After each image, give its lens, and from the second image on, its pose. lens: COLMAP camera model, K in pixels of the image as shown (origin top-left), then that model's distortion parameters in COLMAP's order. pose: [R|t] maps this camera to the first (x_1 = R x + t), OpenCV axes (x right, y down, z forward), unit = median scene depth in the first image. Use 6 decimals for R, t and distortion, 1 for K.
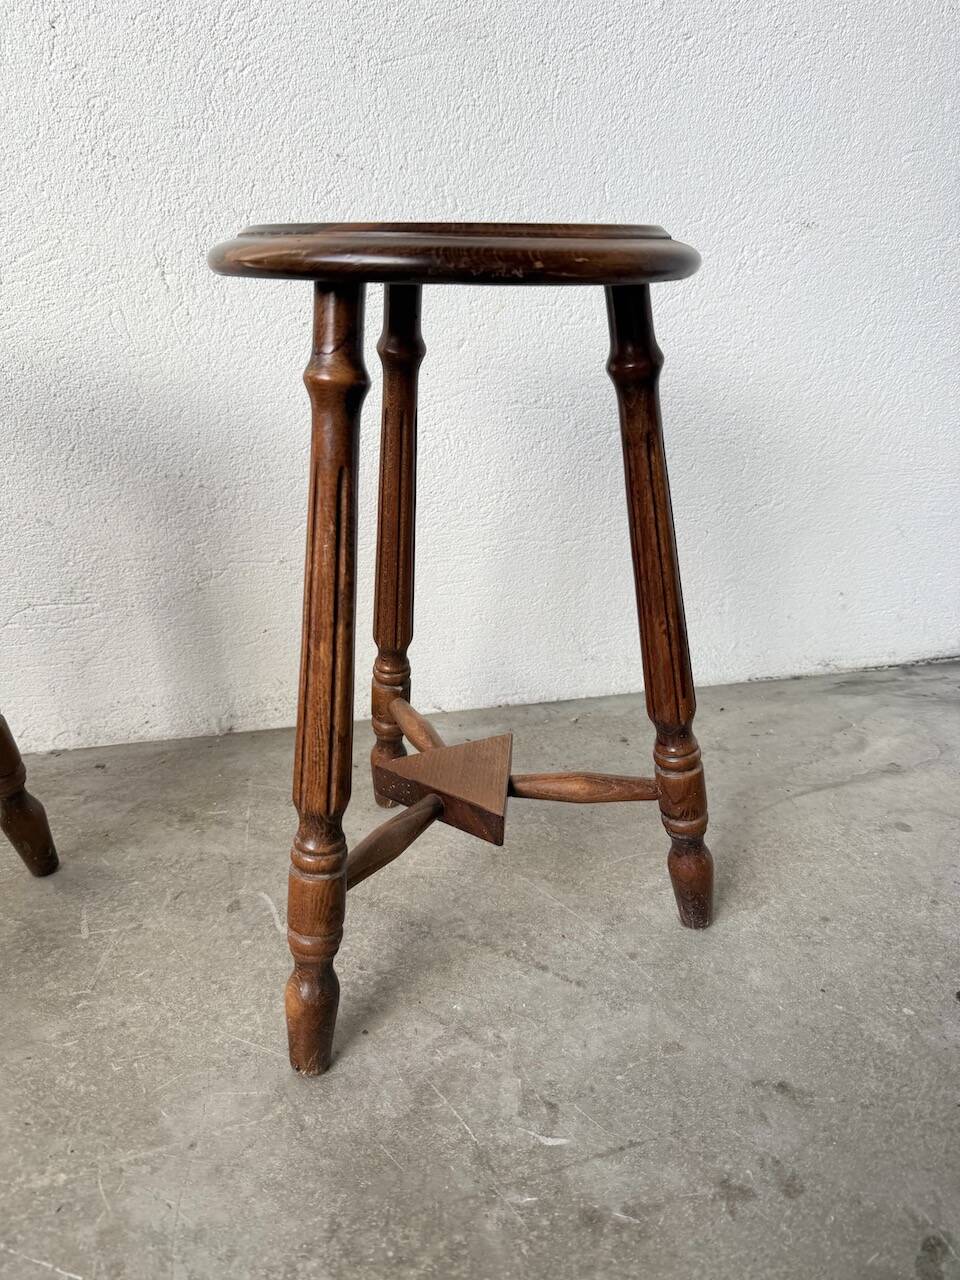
lens RADIAL K [[925.9, 0, 478.6], [0, 925.9, 631.3], [0, 0, 1]] dist [-0.003375, -0.008128]
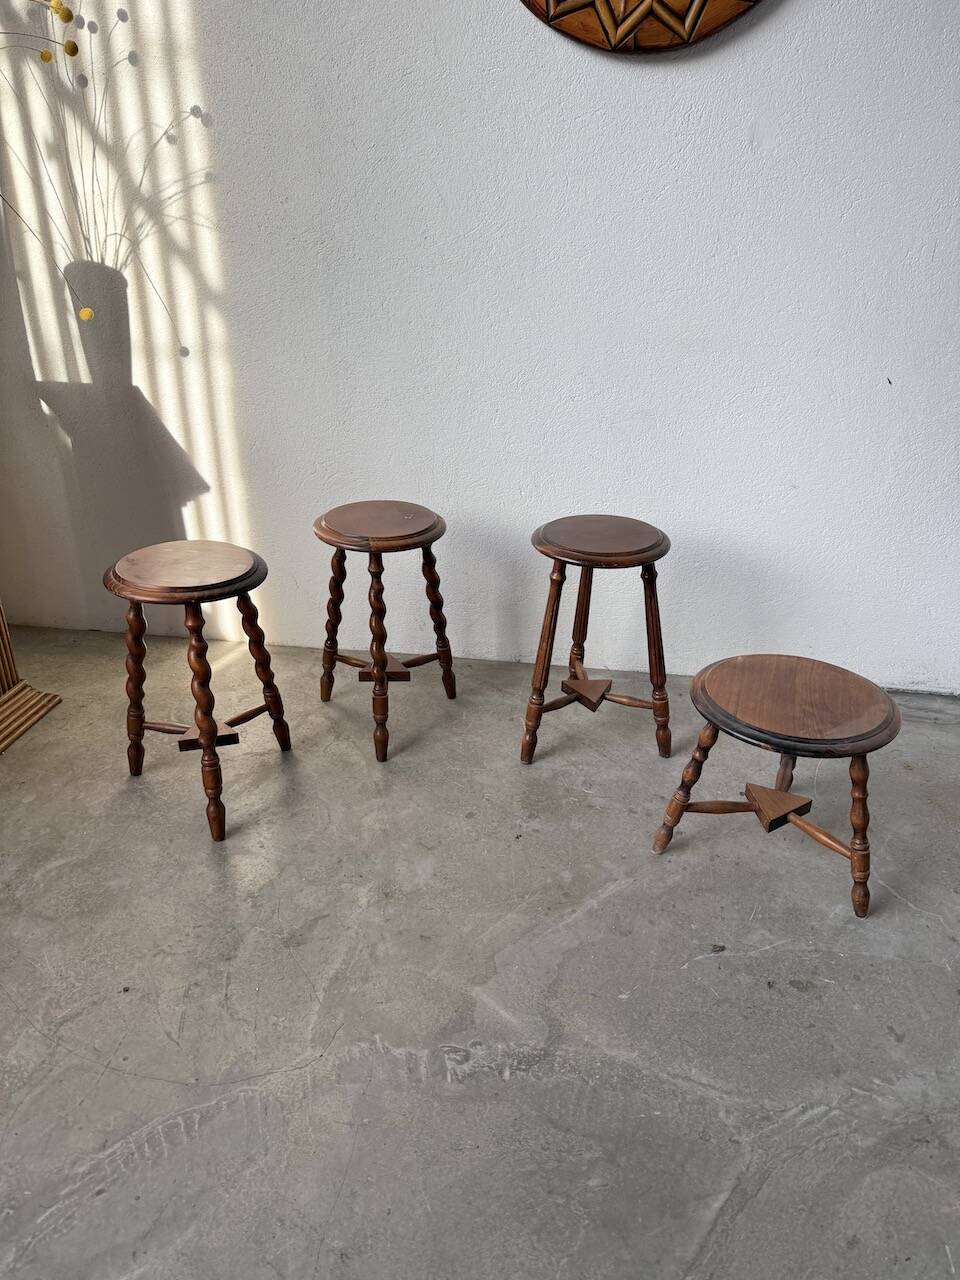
lens RADIAL K [[906.9, 0, 484.9], [0, 906.9, 636.6], [0, 0, 1]] dist [0.078483, -0.109159]
pose [[0.938353, 0.163520, -0.304557, 0.561392], [-0.144015, 0.985866, 0.085607, -0.227921], [0.314250, -0.036469, 0.948639, -2.001880]]
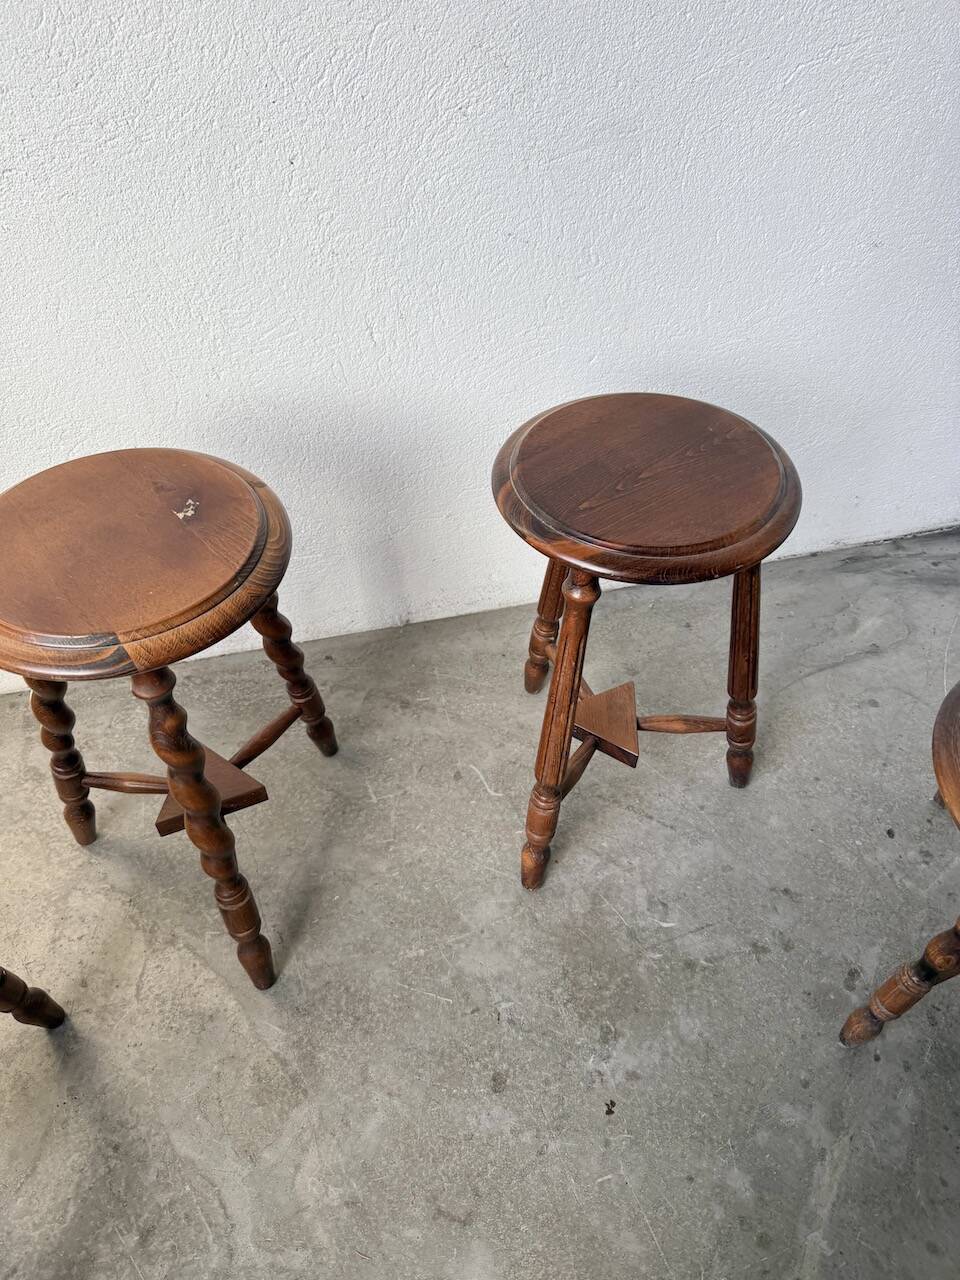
lens RADIAL K [[920.1, 0, 494.0], [0, 920.1, 635.3], [0, 0, 1]] dist [0.024999, -0.046603]
pose [[0.999439, -0.017904, 0.028310, -0.272958], [0.005133, 0.917048, 0.398743, -0.651609], [-0.033101, -0.398374, 0.916626, -0.436405]]
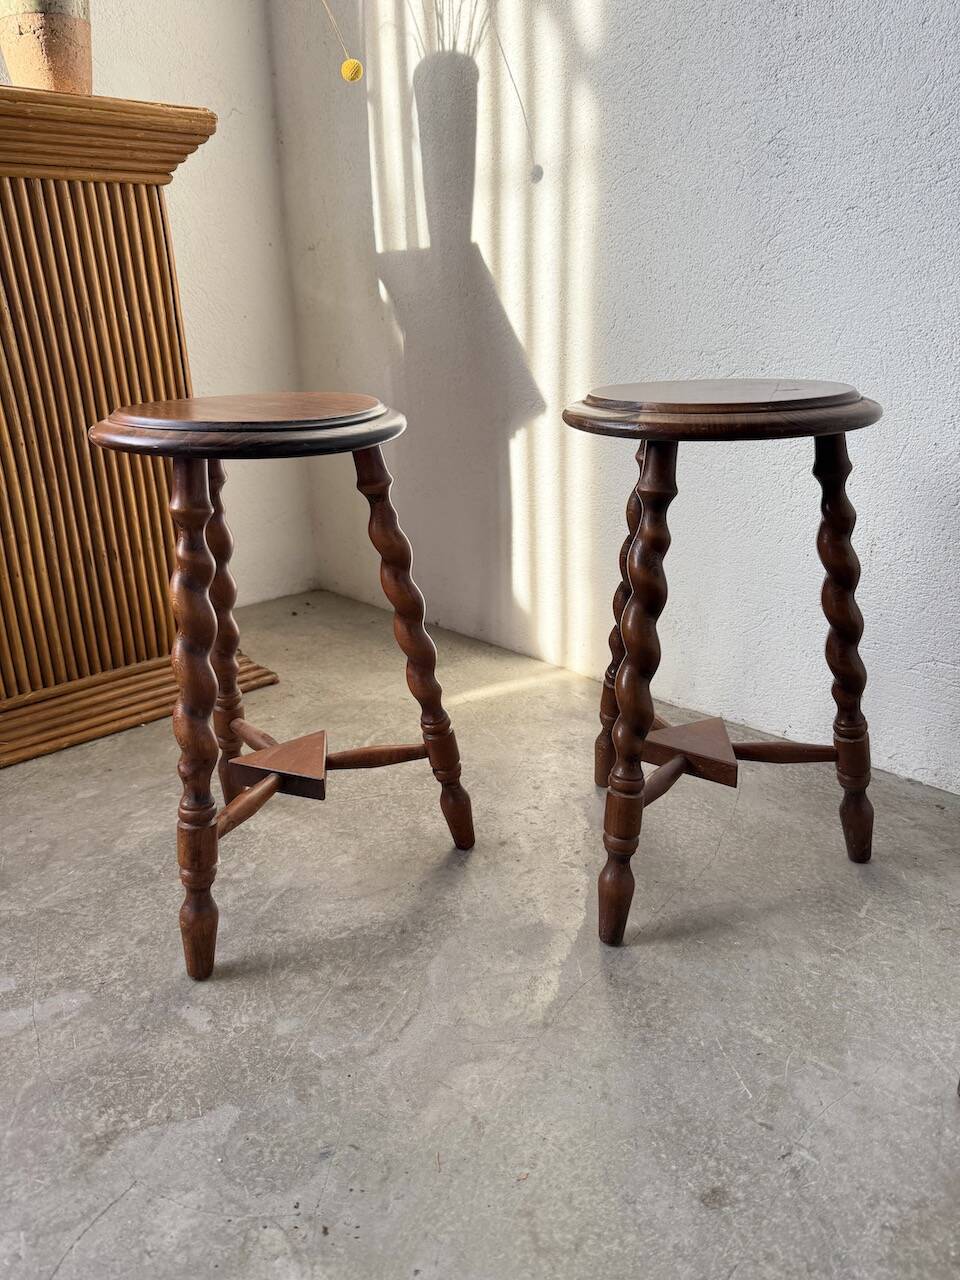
lens RADIAL K [[915.9, 0, 477.7], [0, 915.9, 641.3], [0, 0, 1]] dist [0.003298, -0.015423]
pose [[0.516218, 0.277029, -0.810416, 0.245058], [-0.299015, 0.944995, 0.132567, -0.044424], [0.802564, 0.173894, 0.570659, -0.242634]]
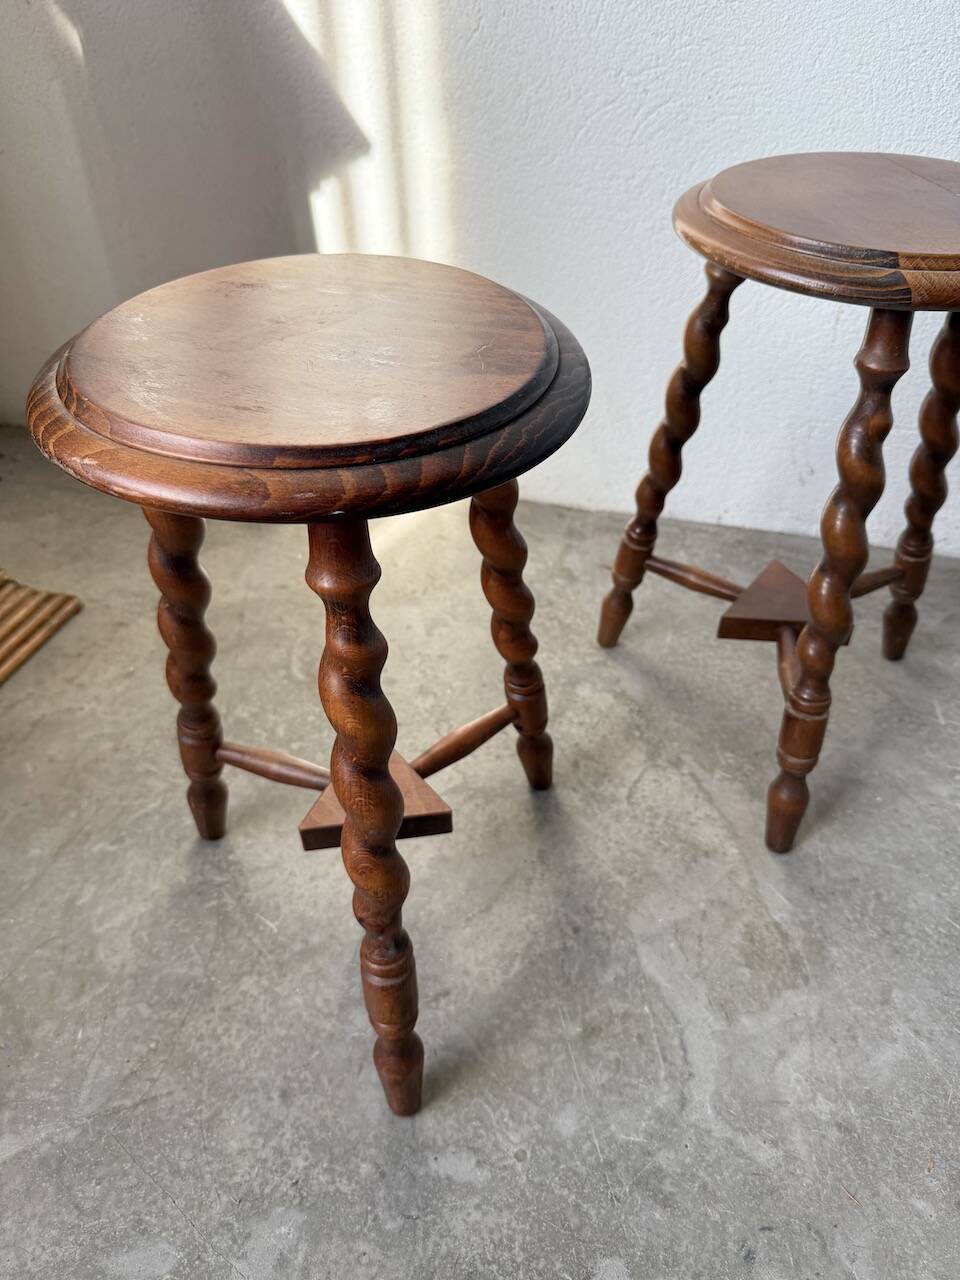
lens RADIAL K [[937.0, 0, 486.3], [0, 937.0, 637.6], [0, 0, 1]] dist [-0.011995, -0.002931]
pose [[0.875293, 0.301378, -0.378198, -0.571225], [-0.166775, 0.922200, 0.348903, -0.152196], [0.453926, -0.242318, 0.857457, -0.448710]]
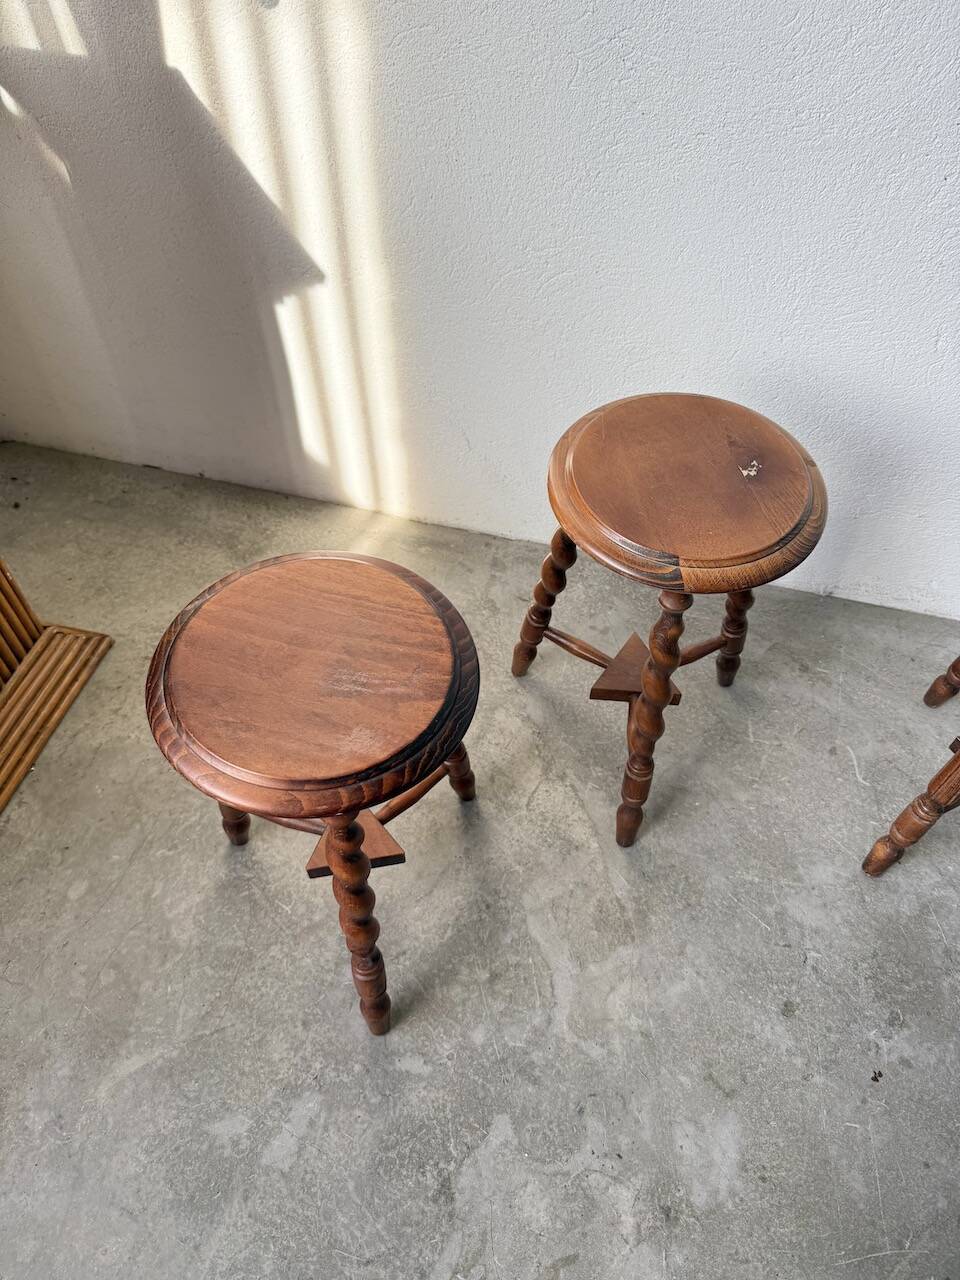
lens RADIAL K [[922.0, 0, 478.4], [0, 922.0, 642.3], [0, 0, 1]] dist [0.058150, -0.112459]
pose [[0.892694, 0.360776, -0.270072, -0.524981], [-0.174396, 0.829133, 0.531153, -0.791677], [0.415553, -0.427058, 0.803080, -0.701041]]
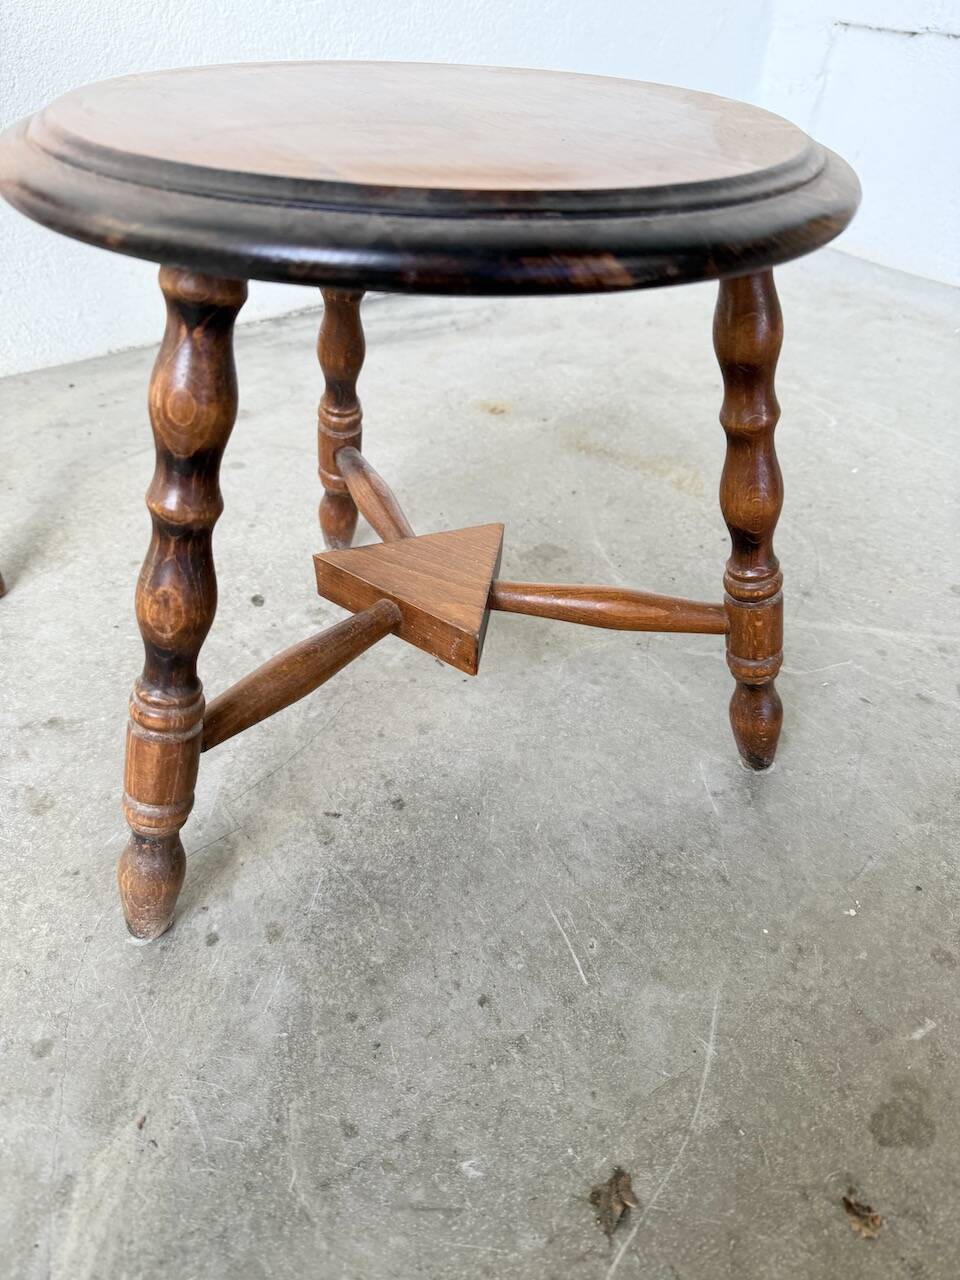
lens RADIAL K [[914.1, 0, 492.0], [0, 914.1, 638.6], [0, 0, 1]] dist [0.000559, -0.046577]
pose [[0.880518, -0.251491, 0.401795, 0.332776], [0.127312, 0.941976, 0.310601, 0.150745], [-0.456595, -0.222336, 0.861445, -0.022340]]
